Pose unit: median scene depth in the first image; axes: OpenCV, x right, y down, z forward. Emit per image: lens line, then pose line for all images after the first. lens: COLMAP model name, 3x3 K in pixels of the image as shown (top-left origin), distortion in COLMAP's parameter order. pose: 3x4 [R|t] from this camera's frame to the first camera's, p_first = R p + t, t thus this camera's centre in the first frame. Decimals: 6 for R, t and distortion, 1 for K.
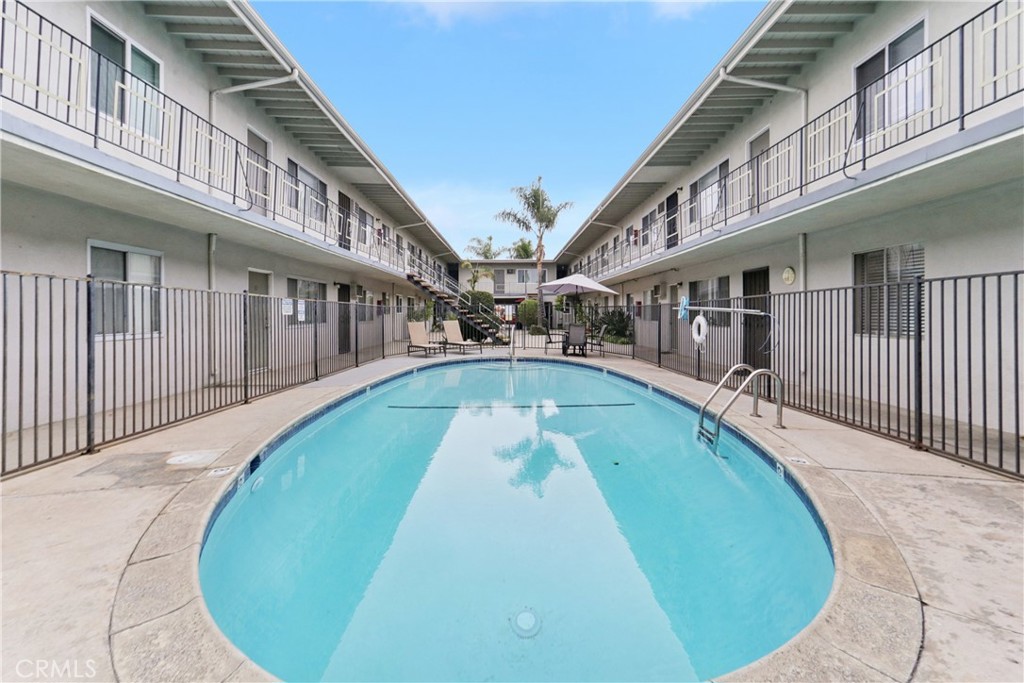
lens RADIAL K [[459.9, 0, 507.5], [0, 459.9, 338.7], [0, 0, 1]] dist [-0.003702, 0.005798]
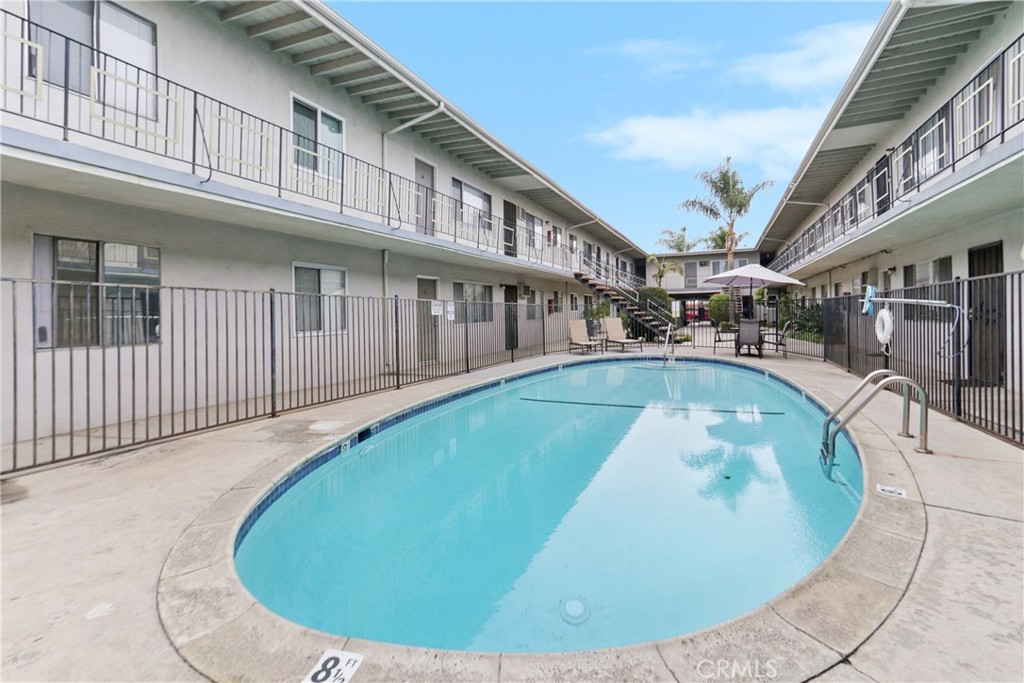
lens RADIAL K [[459.9, 0, 507.5], [0, 459.9, 338.7], [0, 0, 1]] dist [-0.003702, 0.005798]
pose [[0.918489, 0.006918, -0.395385, 0.106237], [-0.004879, 0.999969, 0.006163, 0.000064], [0.395416, -0.003732, 0.918495, 0.002301]]
